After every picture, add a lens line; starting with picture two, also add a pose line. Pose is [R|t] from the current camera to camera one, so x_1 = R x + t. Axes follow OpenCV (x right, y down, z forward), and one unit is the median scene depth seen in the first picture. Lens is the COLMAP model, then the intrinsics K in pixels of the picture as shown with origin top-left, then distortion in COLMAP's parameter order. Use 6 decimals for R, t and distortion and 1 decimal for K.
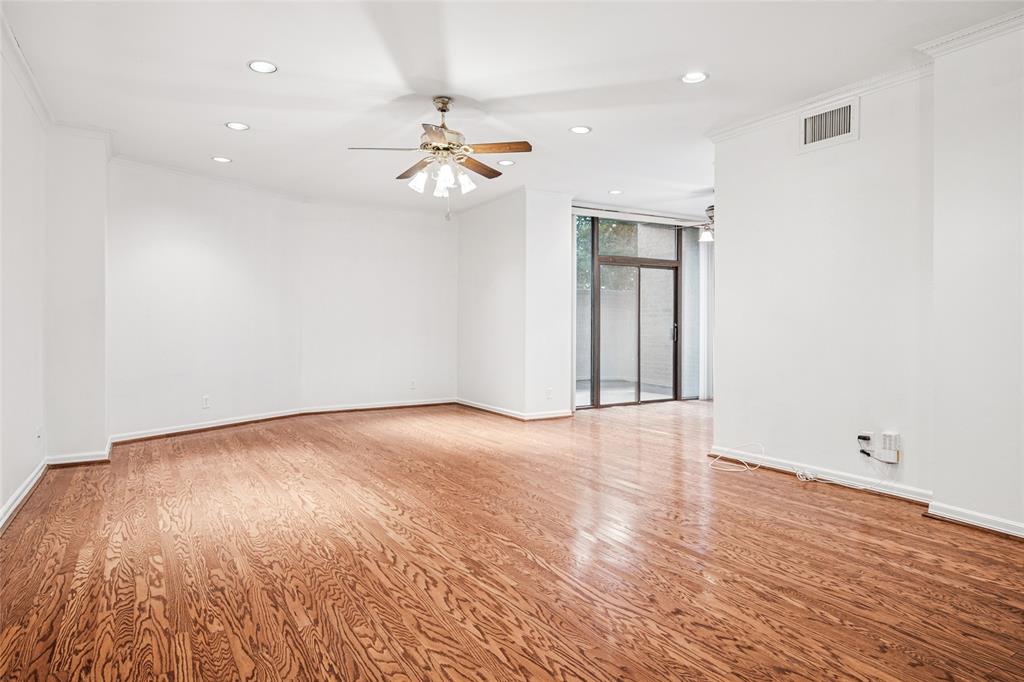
lens RADIAL K [[604.6, 0, 529.8], [0, 604.6, 335.5], [0, 0, 1]] dist [0.001946, -0.001114]
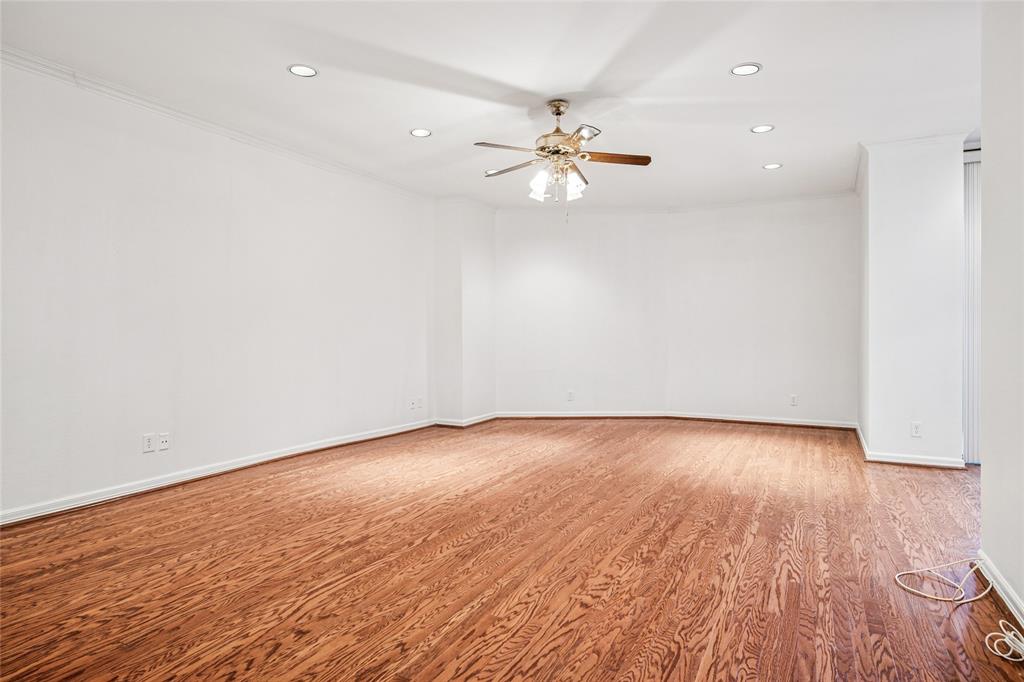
lens RADIAL K [[604.6, 0, 519.6], [0, 604.6, 335.4], [0, 0, 1]] dist [0.001946, -0.001114]
pose [[0.520489, 0.003653, -0.853860, 0.813799], [-0.013147, 0.999907, -0.003736, -0.006058], [0.853767, 0.013170, 0.520489, 0.524362]]
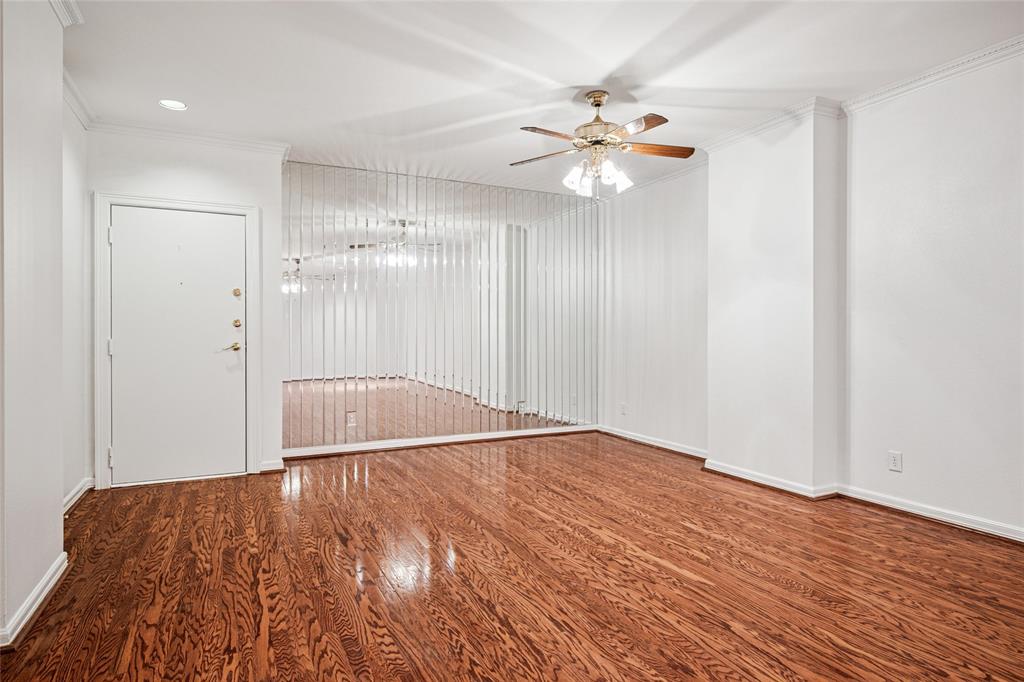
lens RADIAL K [[579.0, 0, 521.2], [0, 579.0, 340.5], [0, 0, 1]] dist [-0.001535, 0.002116]
pose [[-0.994875, -0.001128, 0.101102, 0.379691], [0.001851, 0.999567, 0.029373, -0.022054], [-0.101091, 0.029409, -0.994442, 1.027186]]
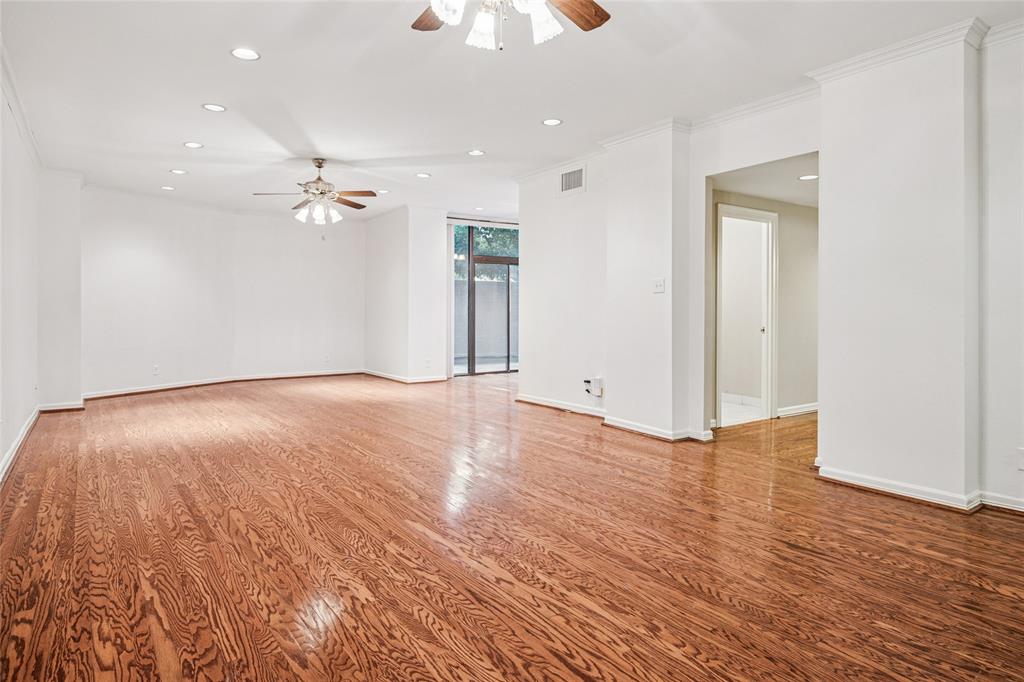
lens RADIAL K [[604.6, 0, 523.1], [0, 604.6, 317.0], [0, 0, 1]] dist [0.001946, -0.001114]
pose [[0.998576, -0.002490, 0.053290, 0.339077], [0.002826, 0.999977, -0.006233, 0.011856], [-0.053273, 0.006374, 0.998560, -0.630414]]
